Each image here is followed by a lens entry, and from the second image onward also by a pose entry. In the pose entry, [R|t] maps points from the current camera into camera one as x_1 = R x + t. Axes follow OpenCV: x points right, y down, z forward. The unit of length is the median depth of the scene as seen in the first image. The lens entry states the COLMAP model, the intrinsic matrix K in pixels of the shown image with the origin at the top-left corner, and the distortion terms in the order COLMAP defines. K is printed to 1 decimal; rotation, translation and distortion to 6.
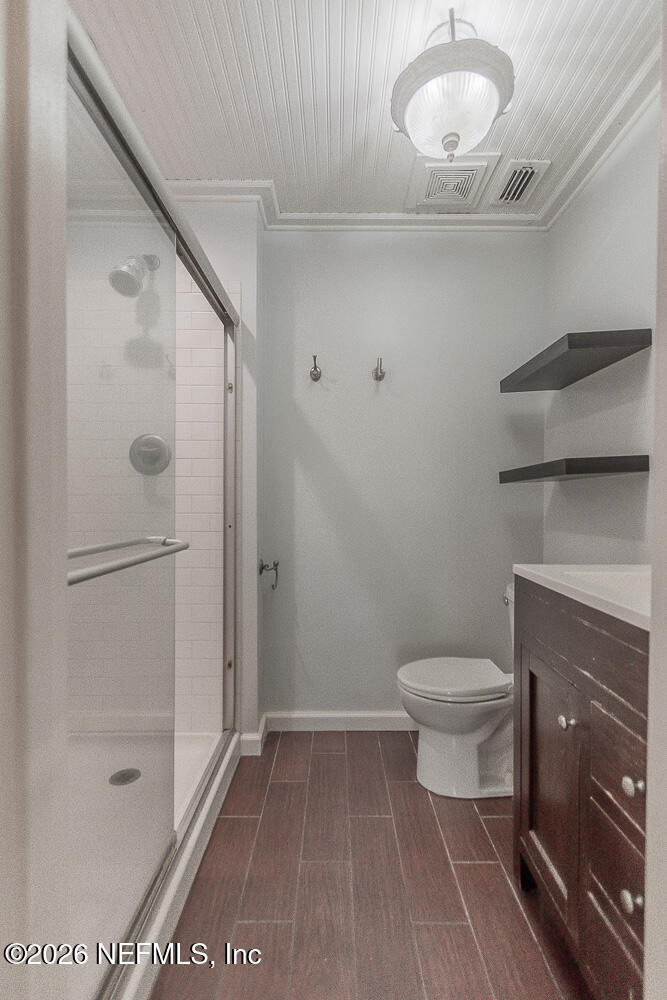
lens RADIAL K [[467.3, 0, 332.8], [0, 467.3, 512.1], [0, 0, 1]] dist [0.004618, -0.000674]
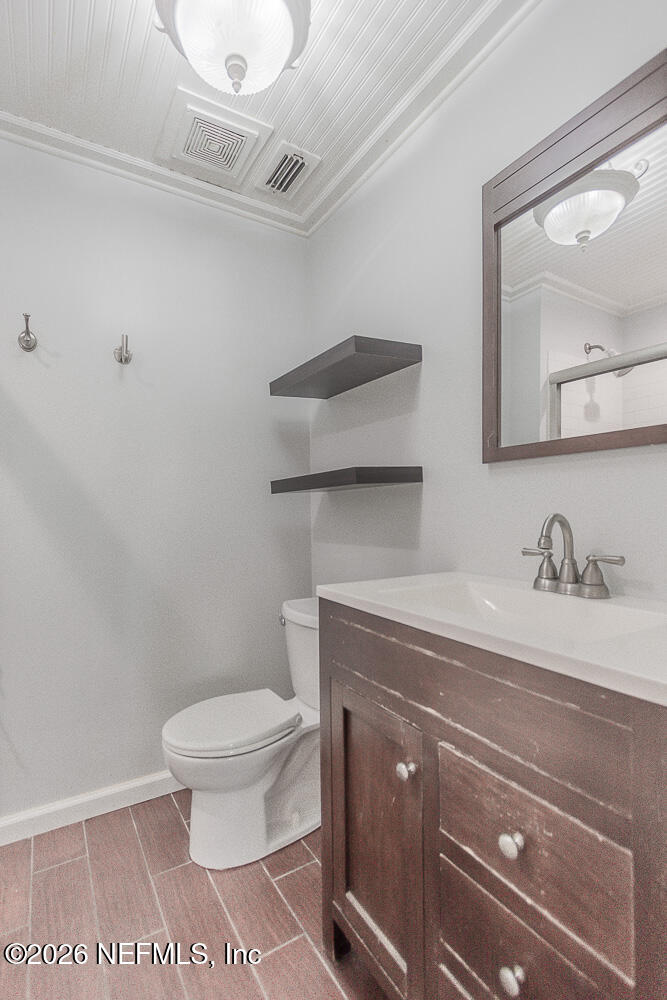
lens RADIAL K [[467.3, 0, 332.8], [0, 467.3, 512.1], [0, 0, 1]] dist [0.004618, -0.000674]
pose [[0.846393, -0.017893, 0.532258, -0.036929], [0.030337, 0.999432, -0.014645, -0.009224], [-0.531694, 0.028542, 0.846455, 0.190609]]
